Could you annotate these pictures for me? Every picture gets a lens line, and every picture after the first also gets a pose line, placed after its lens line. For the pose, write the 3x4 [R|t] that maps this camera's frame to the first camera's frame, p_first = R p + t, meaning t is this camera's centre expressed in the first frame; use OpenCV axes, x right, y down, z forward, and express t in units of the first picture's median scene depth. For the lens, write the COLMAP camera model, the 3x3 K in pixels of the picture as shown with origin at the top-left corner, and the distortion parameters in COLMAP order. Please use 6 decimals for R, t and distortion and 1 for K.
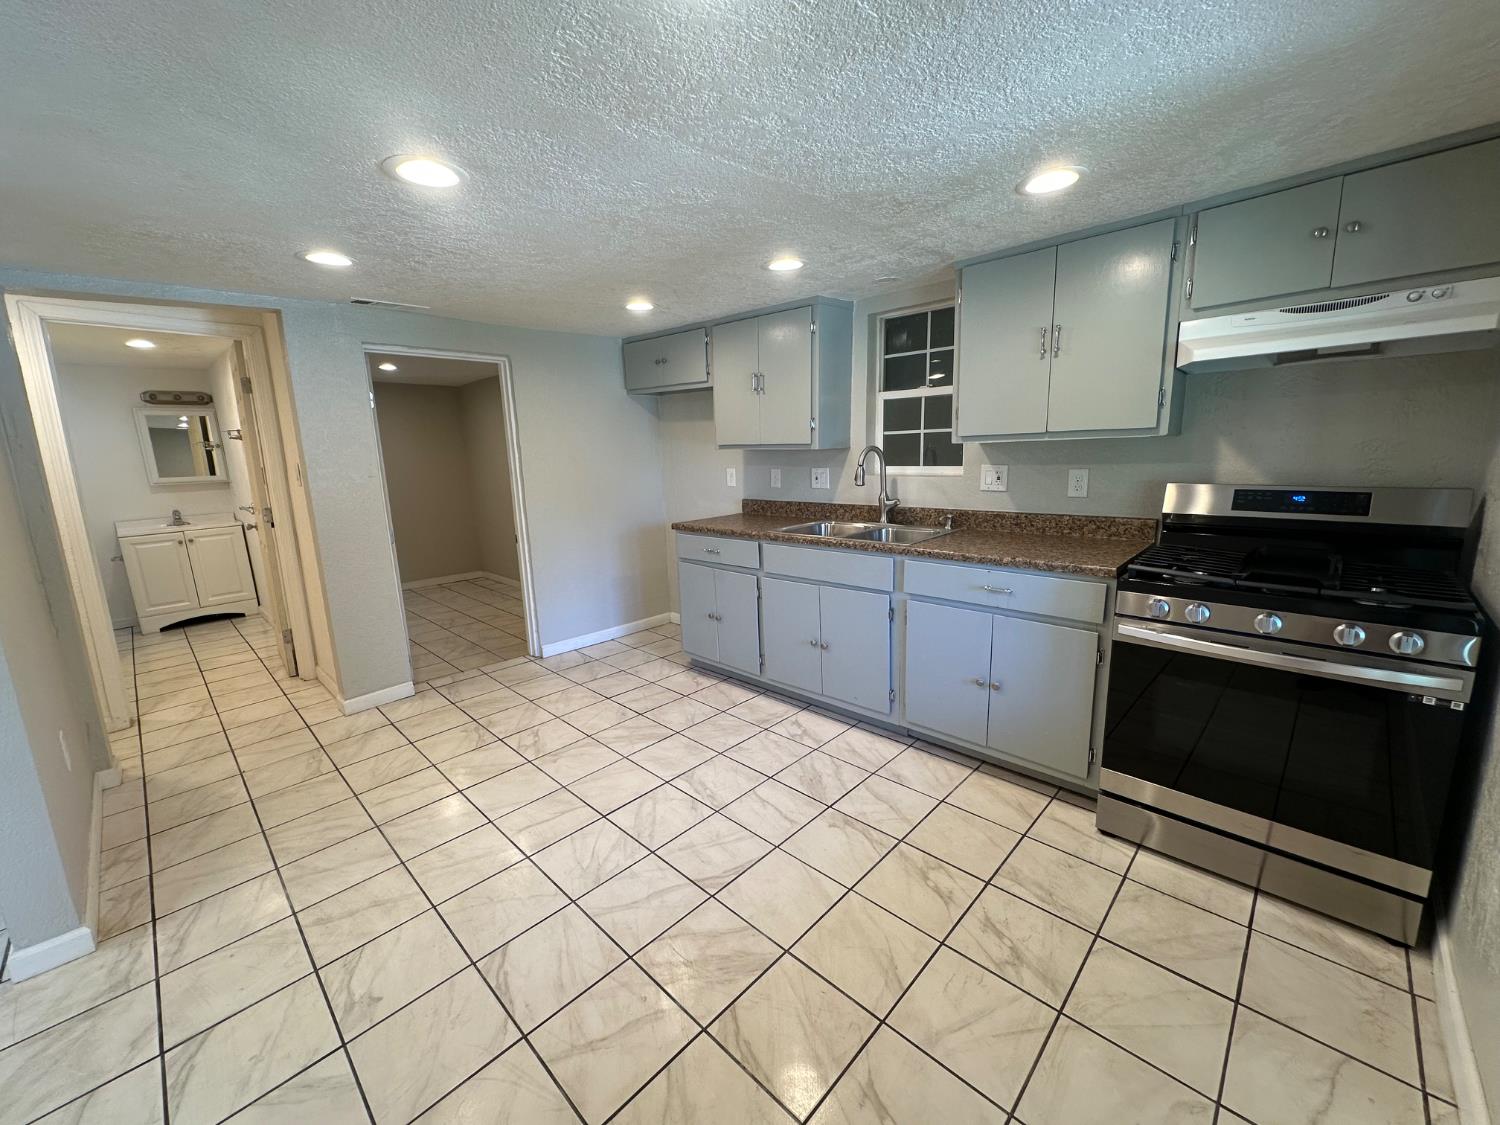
lens RADIAL K [[596.2, 0, 750.4], [0, 596.2, 561.1], [0, 0, 1]] dist [-0.000685, -0.000455]
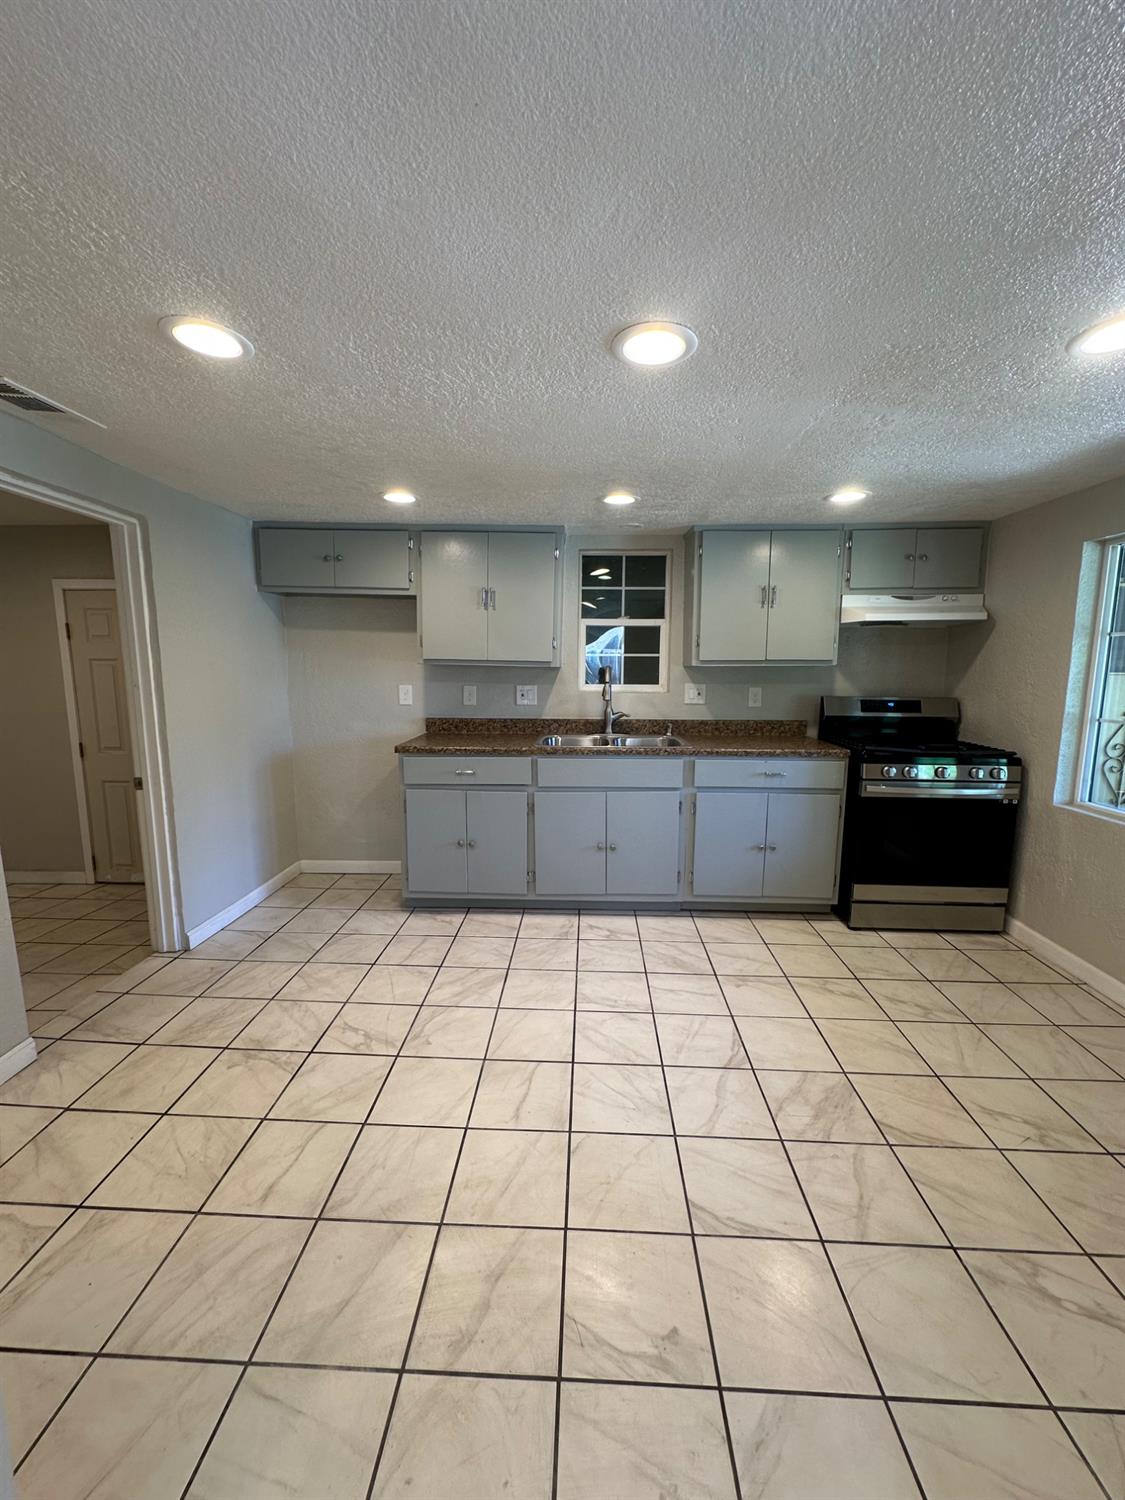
lens RADIAL K [[596.2, 0, 562.5], [0, 596.2, 750.0], [0, 0, 1]] dist [-0.000685, -0.000455]
pose [[0.747688, -0.056611, 0.661633, -0.626246], [0.096648, 0.995027, -0.024082, -0.015672], [-0.656979, 0.081951, 0.749441, 0.226372]]
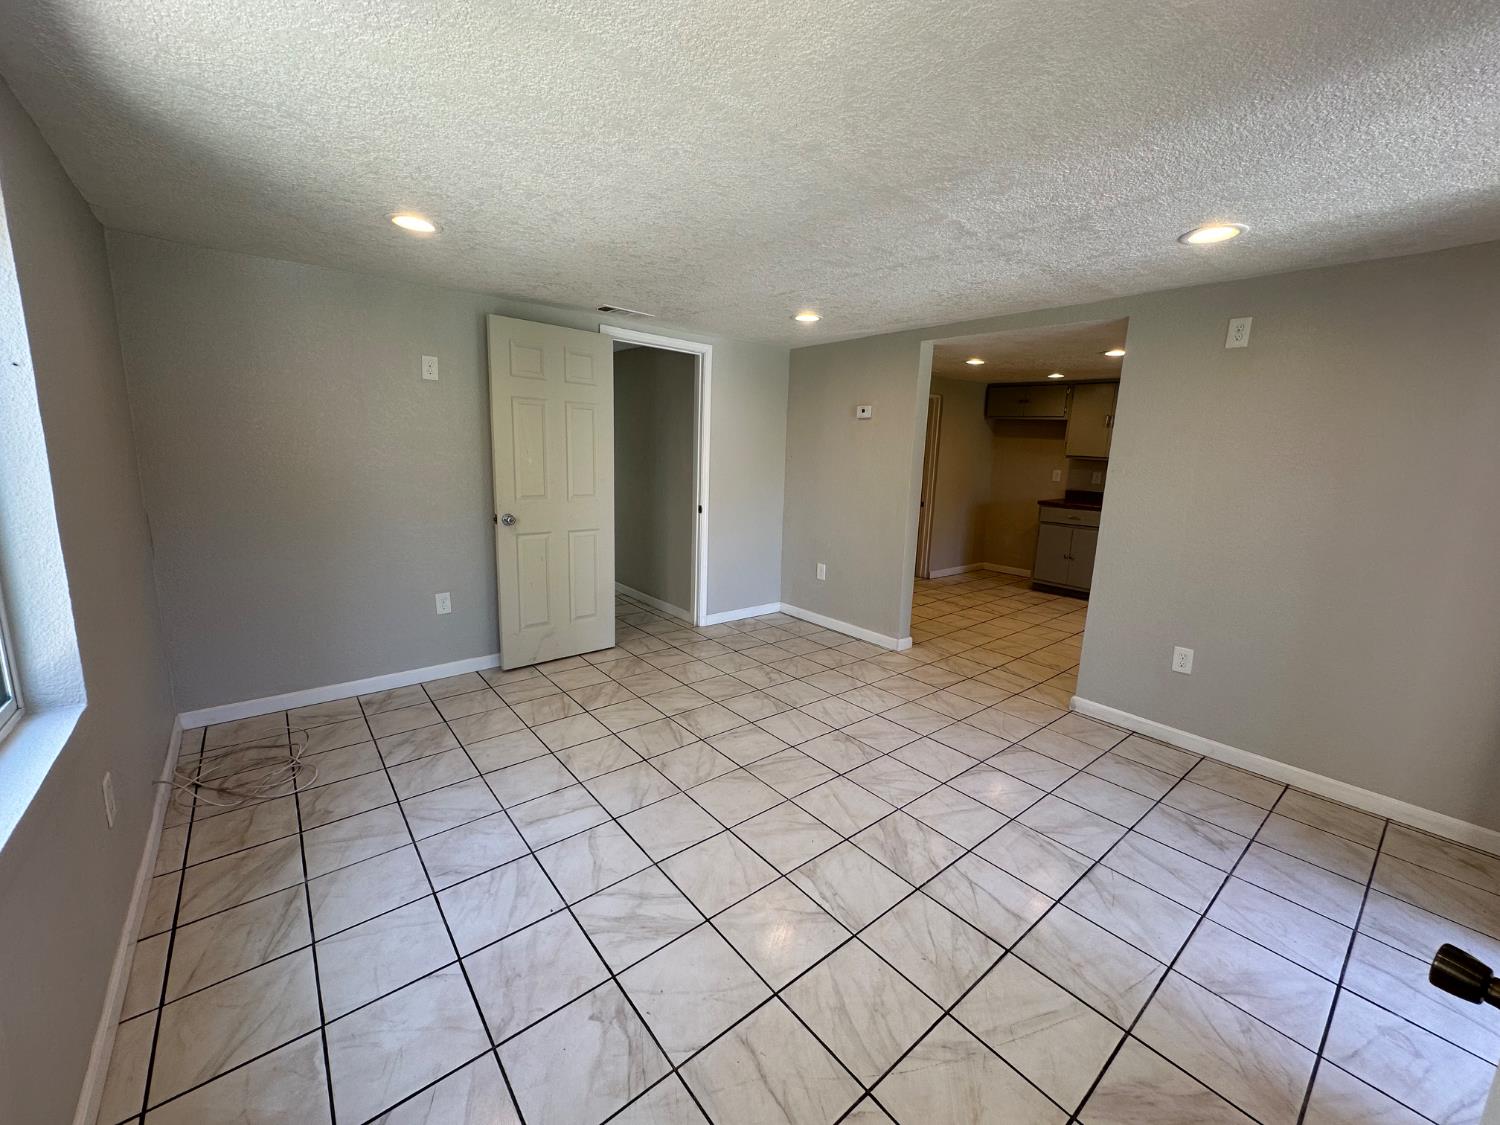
lens RADIAL K [[596.8, 0, 750.1], [0, 596.8, 560.0], [0, 0, 1]] dist [-0.004432, -0.000394]
pose [[0.990720, 0.083241, -0.107449, -0.879992], [-0.083772, 0.996485, -0.000431, 0.203642], [0.107036, 0.009428, 0.994210, -0.886468]]
